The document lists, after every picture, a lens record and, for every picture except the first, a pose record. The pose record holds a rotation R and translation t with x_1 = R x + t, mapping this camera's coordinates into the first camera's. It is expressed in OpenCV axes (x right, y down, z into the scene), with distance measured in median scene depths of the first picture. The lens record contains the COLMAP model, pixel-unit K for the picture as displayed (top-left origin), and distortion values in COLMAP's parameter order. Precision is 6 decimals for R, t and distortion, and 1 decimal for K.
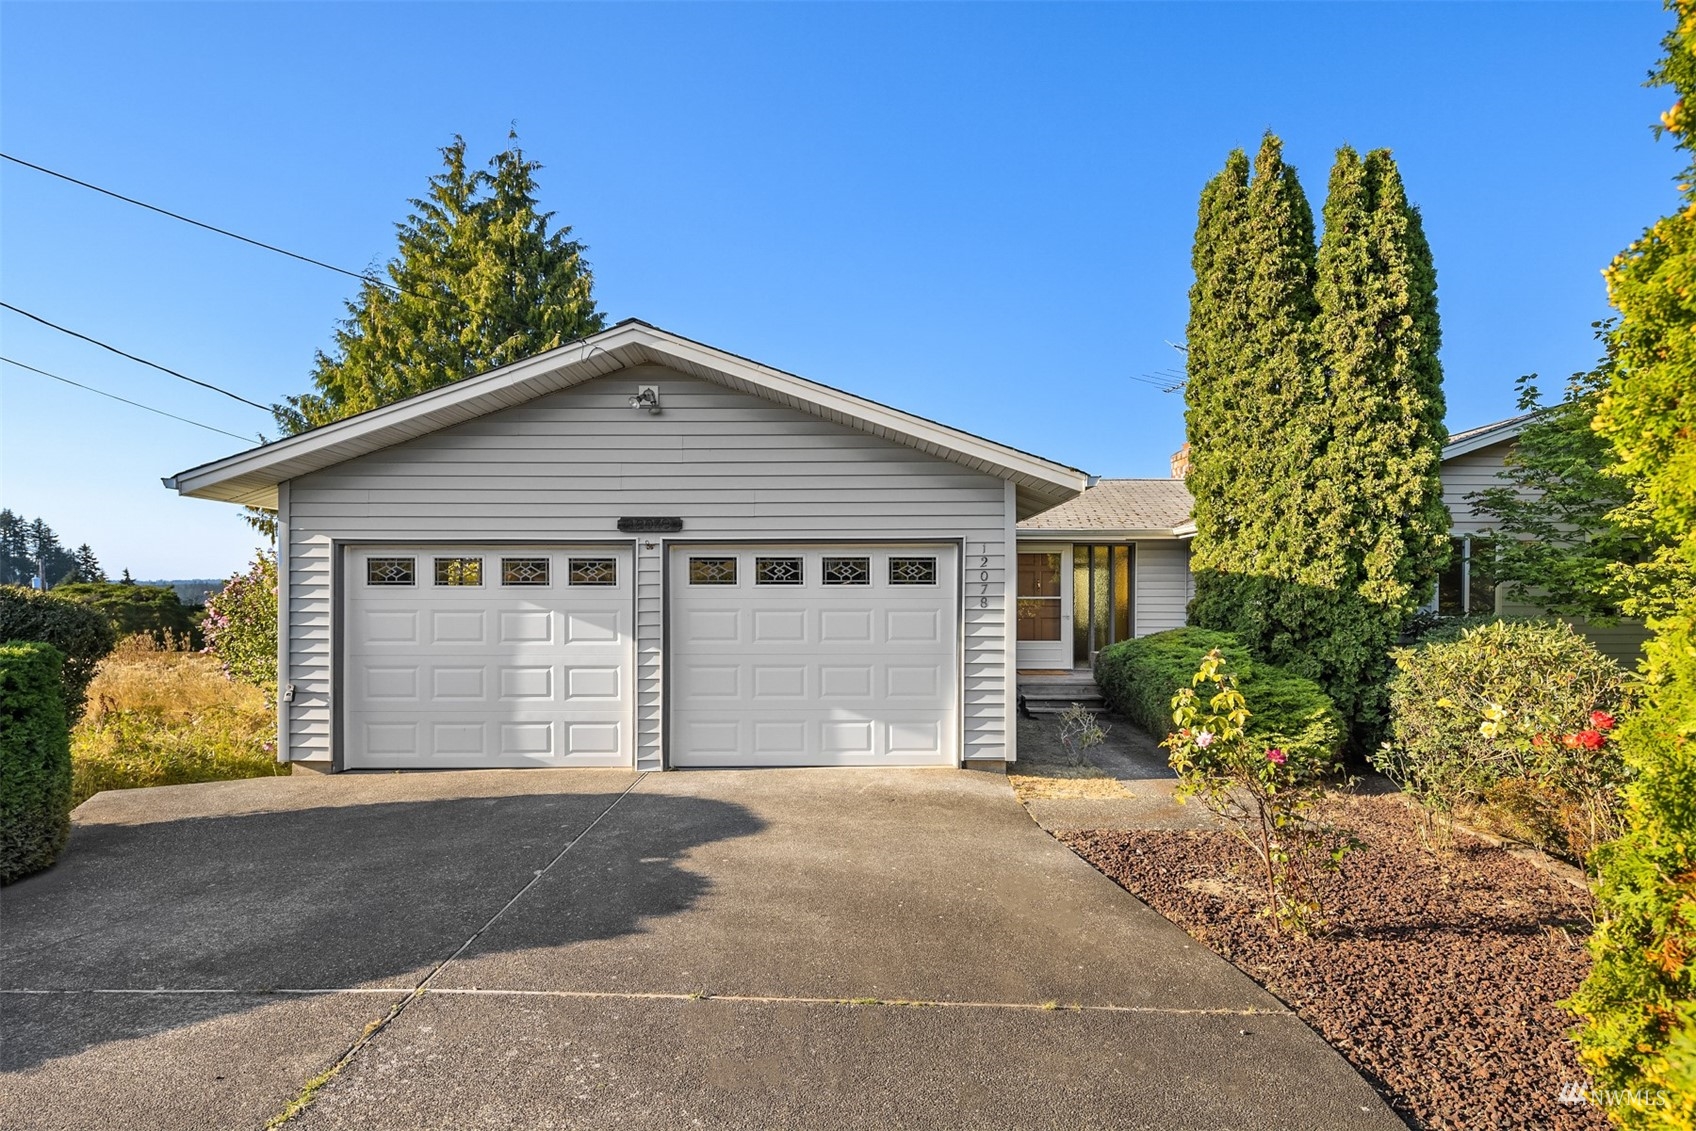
lens RADIAL K [[844.3, 0, 848.0], [0, 844.3, 565.5], [0, 0, 1]] dist [0.002462, -0.002306]
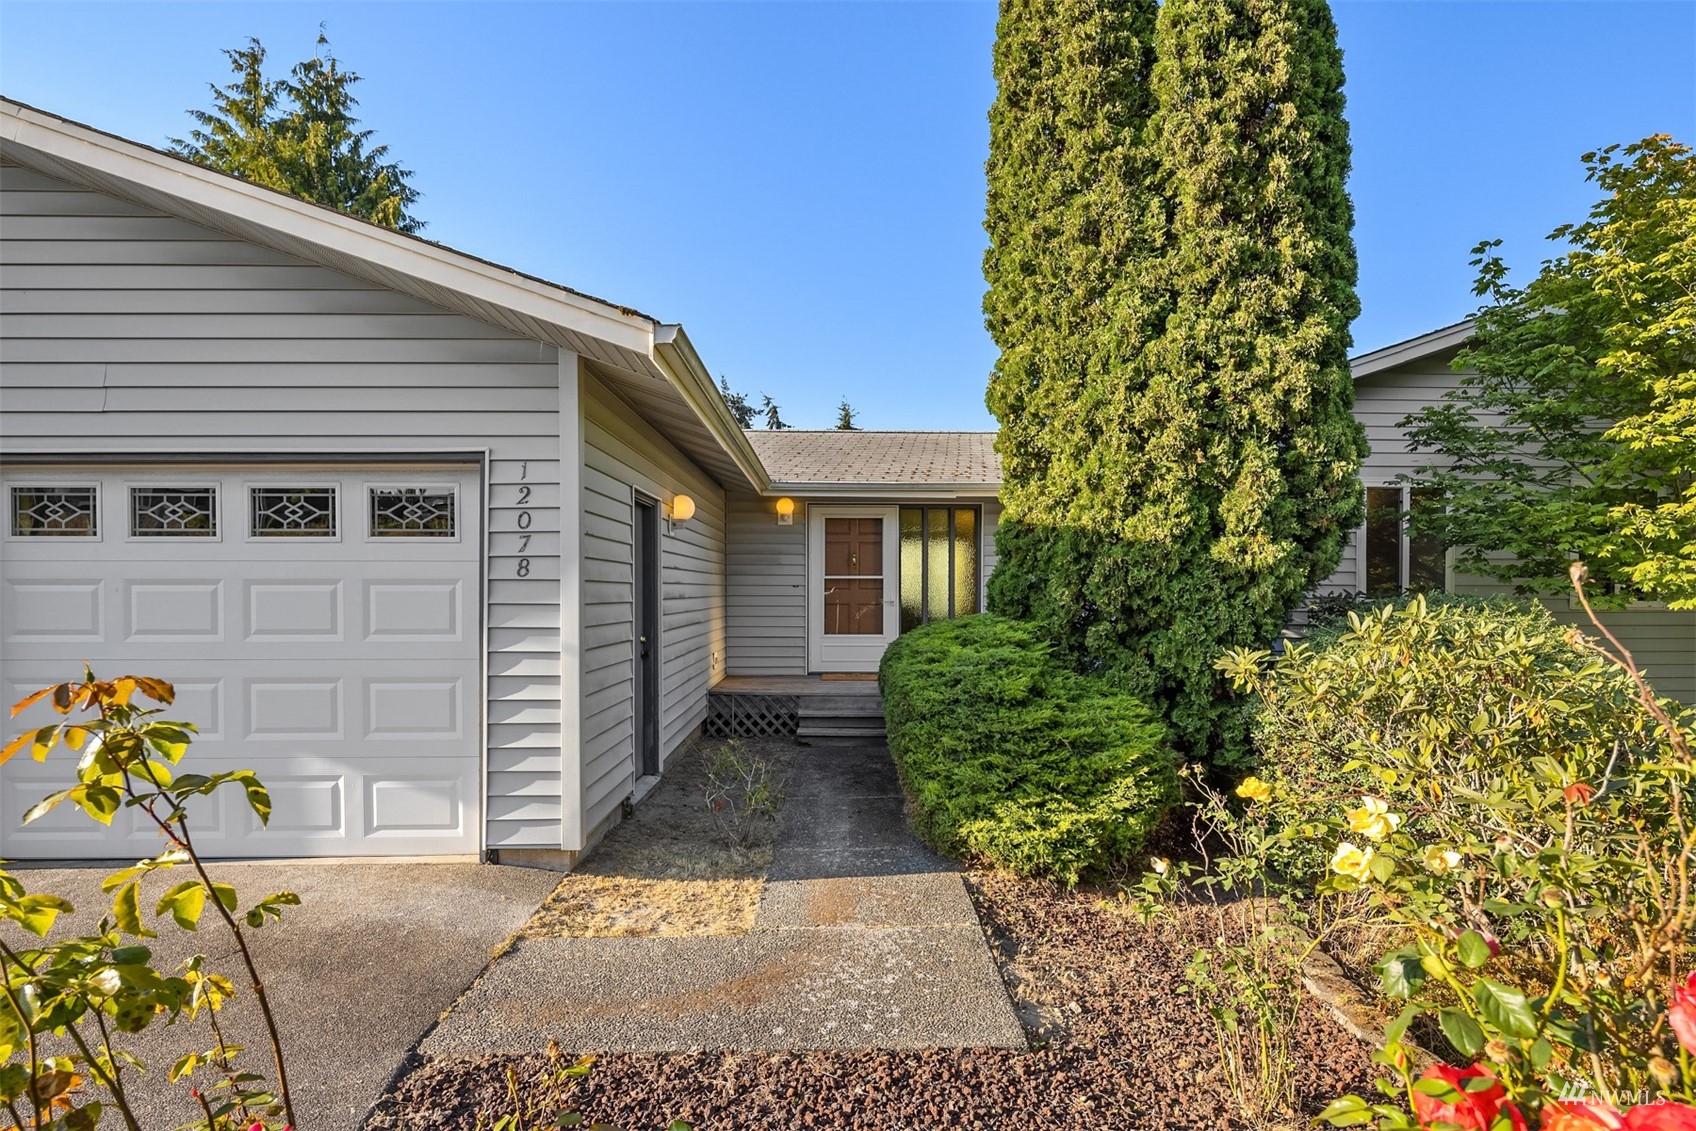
lens RADIAL K [[838.1, 0, 854.8], [0, 838.1, 556.6], [0, 0, 1]] dist [0.004720, -0.004772]
pose [[0.999844, 0.001154, 0.017647, 0.332527], [-0.001095, 0.999994, -0.003394, 0.034361], [-0.017650, 0.003374, 0.999839, 0.393315]]
